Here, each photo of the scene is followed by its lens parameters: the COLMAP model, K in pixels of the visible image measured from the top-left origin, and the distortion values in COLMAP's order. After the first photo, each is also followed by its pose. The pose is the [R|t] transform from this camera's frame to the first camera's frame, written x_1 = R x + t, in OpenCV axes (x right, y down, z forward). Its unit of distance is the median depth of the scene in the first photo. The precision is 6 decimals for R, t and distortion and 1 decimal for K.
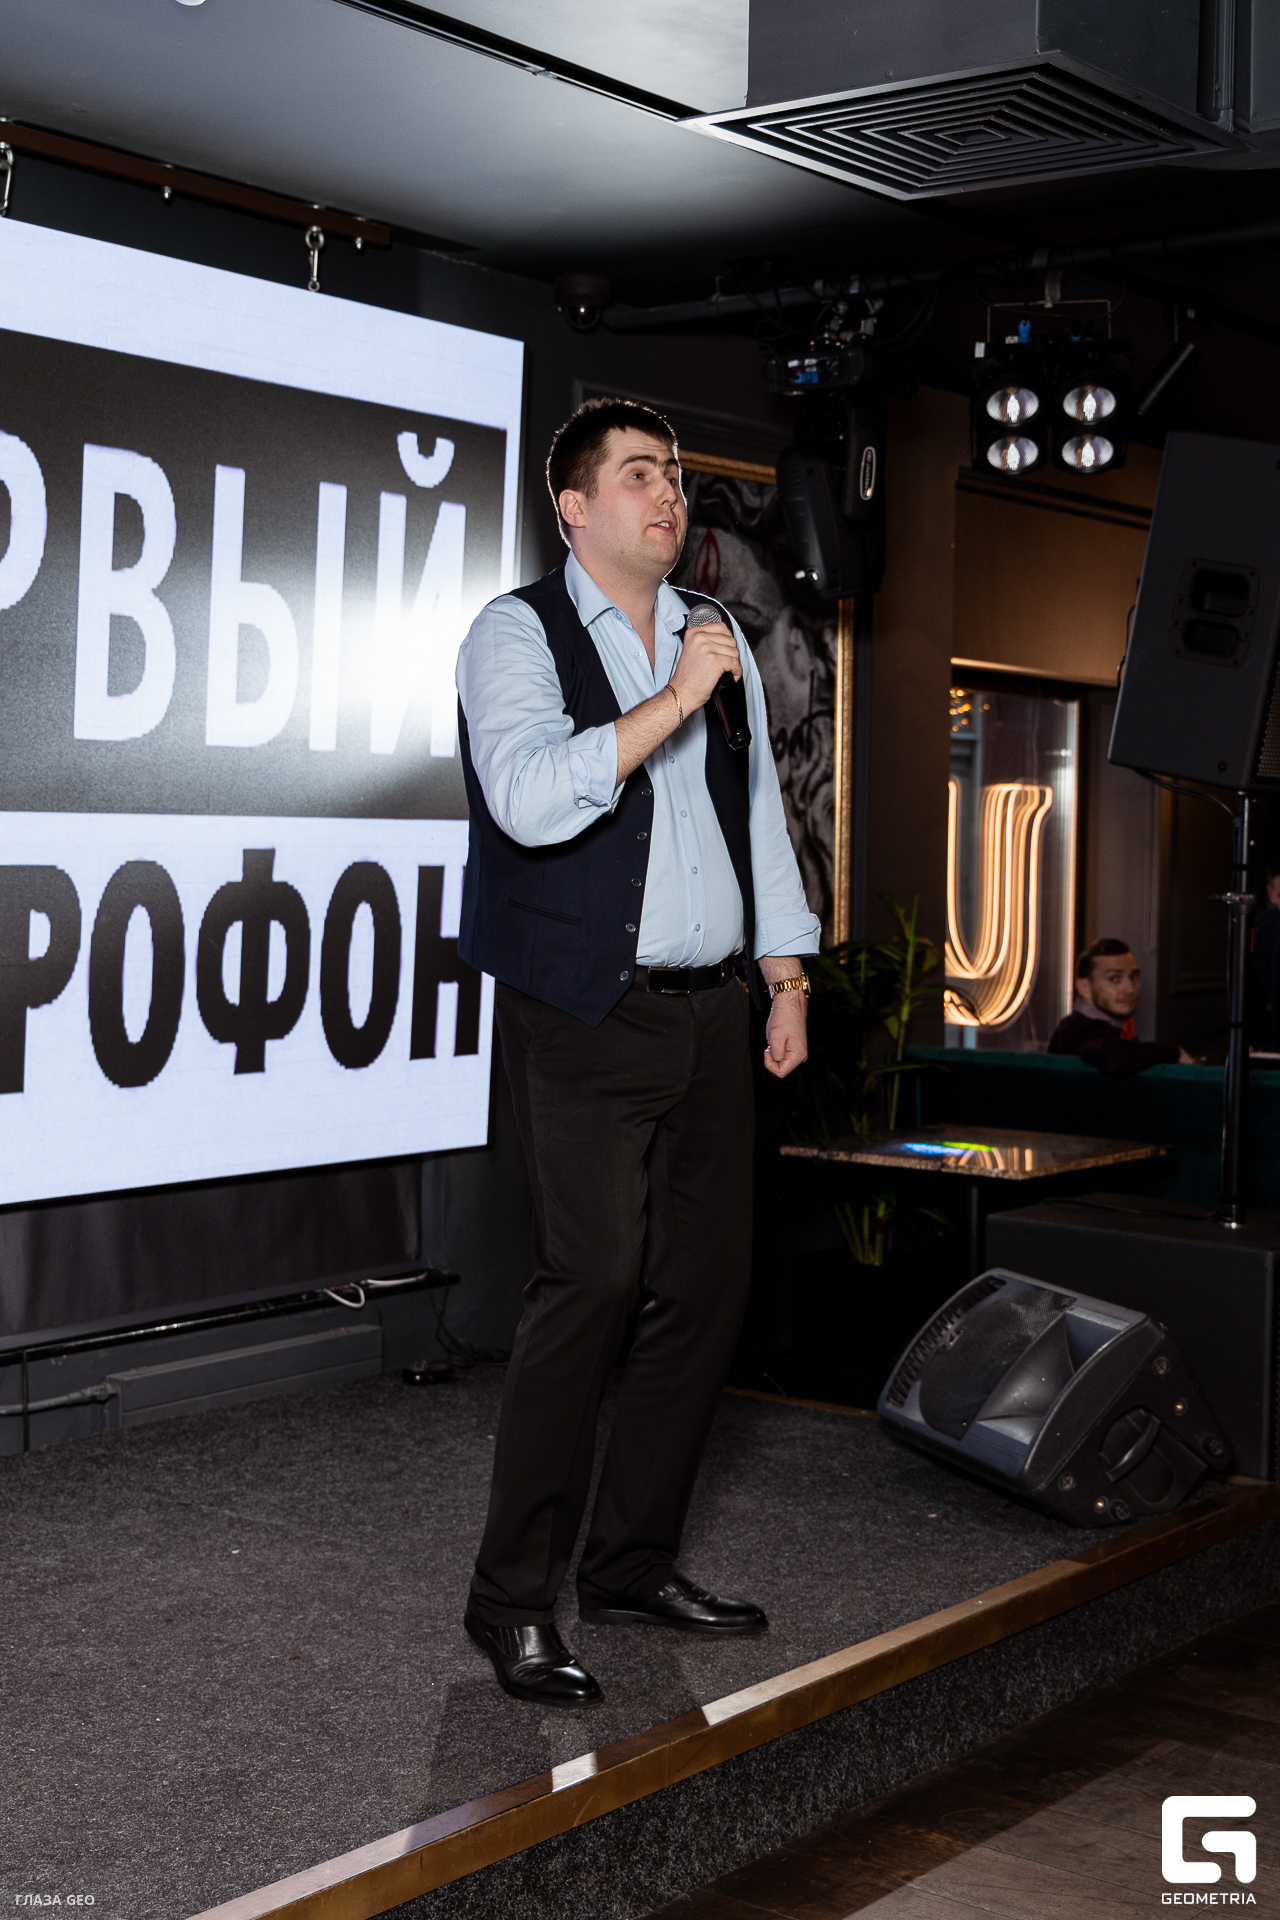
lens RADIAL K [[2637.3, 0, 641.1], [0, 2637.3, 1007.4], [0, 0, 1]] dist [-0.010691, -0.033200]
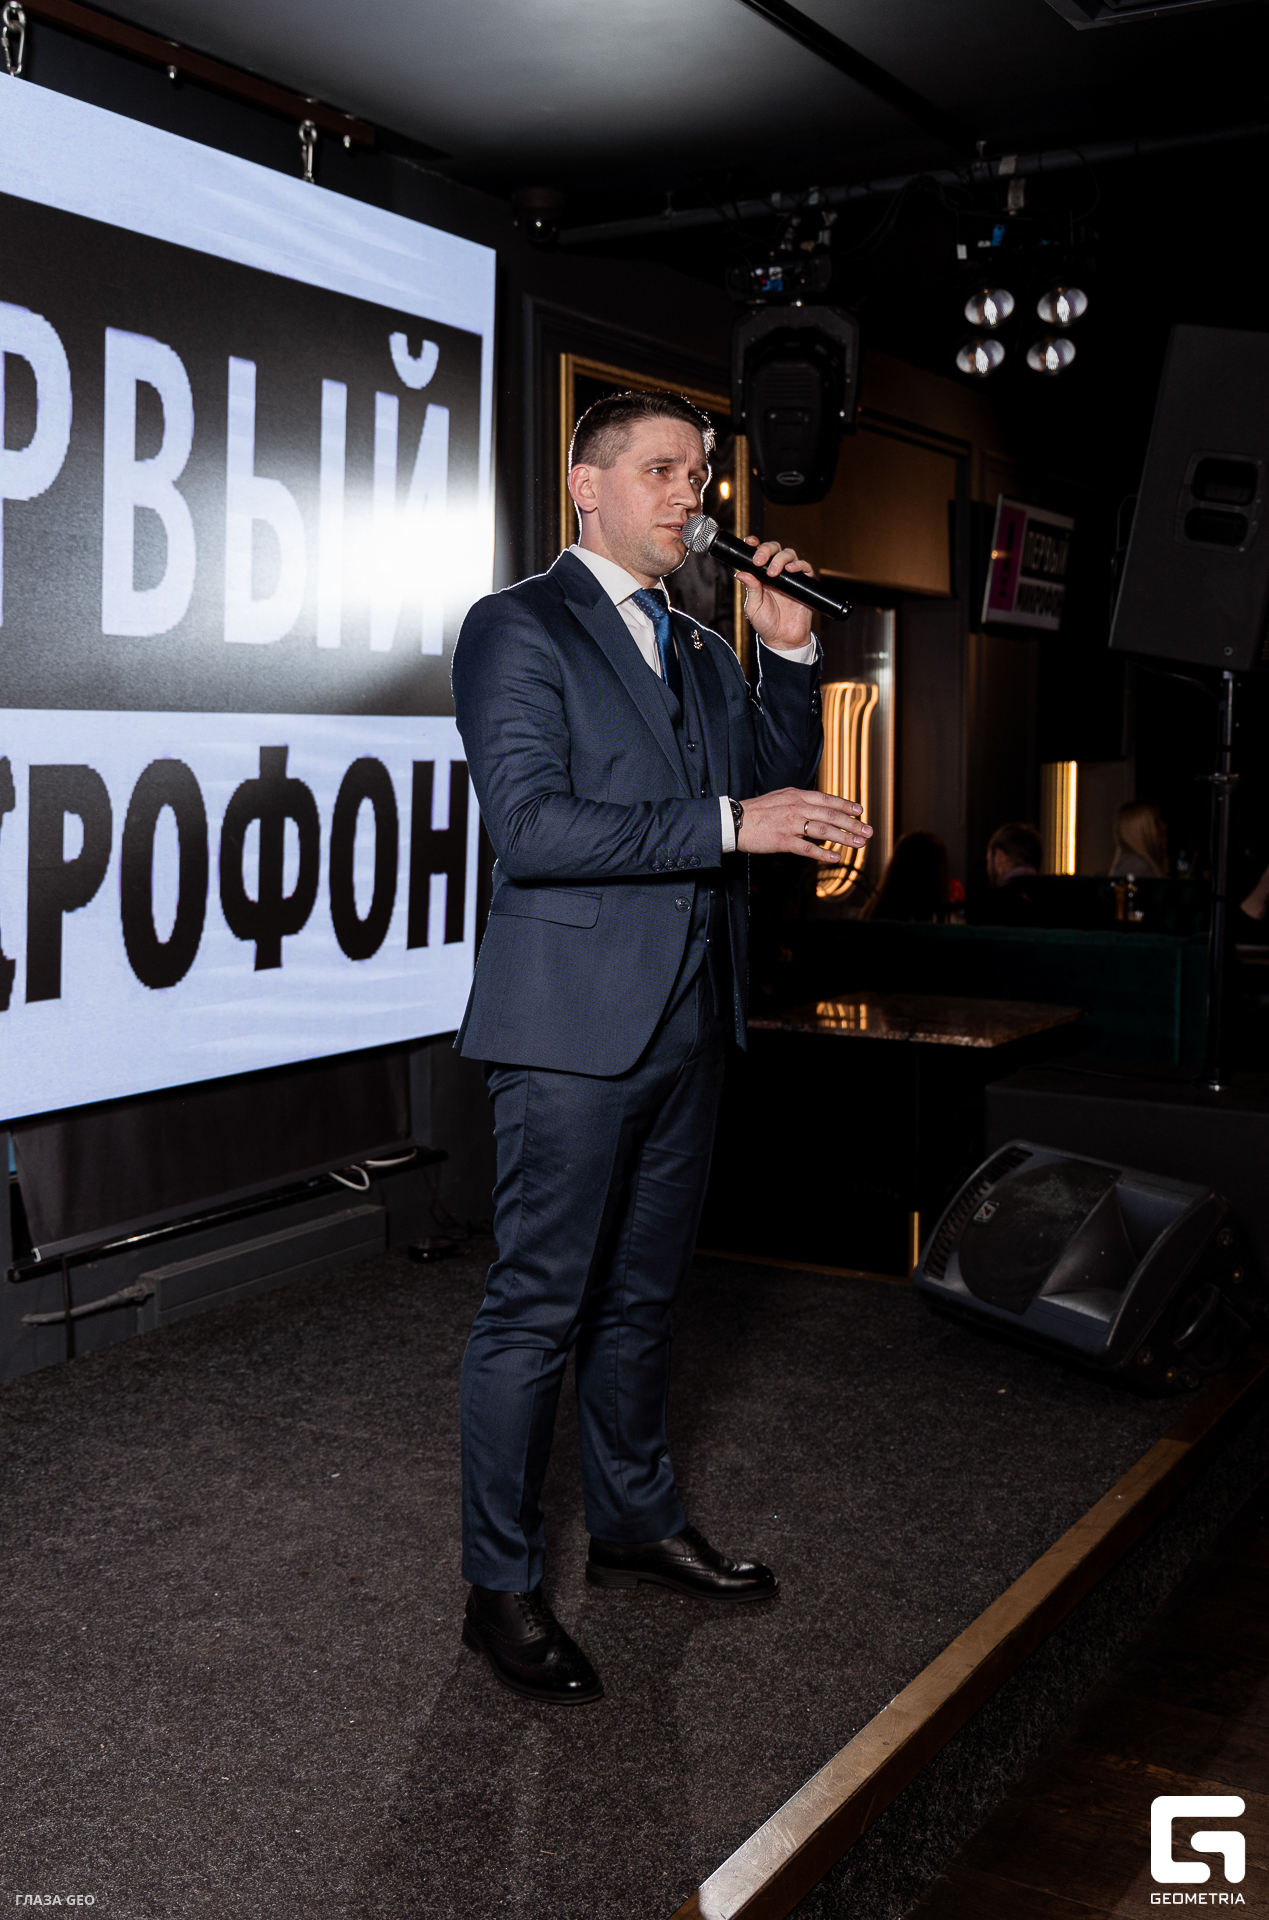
lens RADIAL K [[2062.4, 0, 584.5], [0, 2062.4, 954.0], [0, 0, 1]] dist [-0.008962, 0.009251]
pose [[0.993759, -0.026427, 0.108373, -0.116224], [0.022214, 0.998957, 0.039899, -0.009828], [-0.109314, -0.037242, 0.993309, 0.206572]]
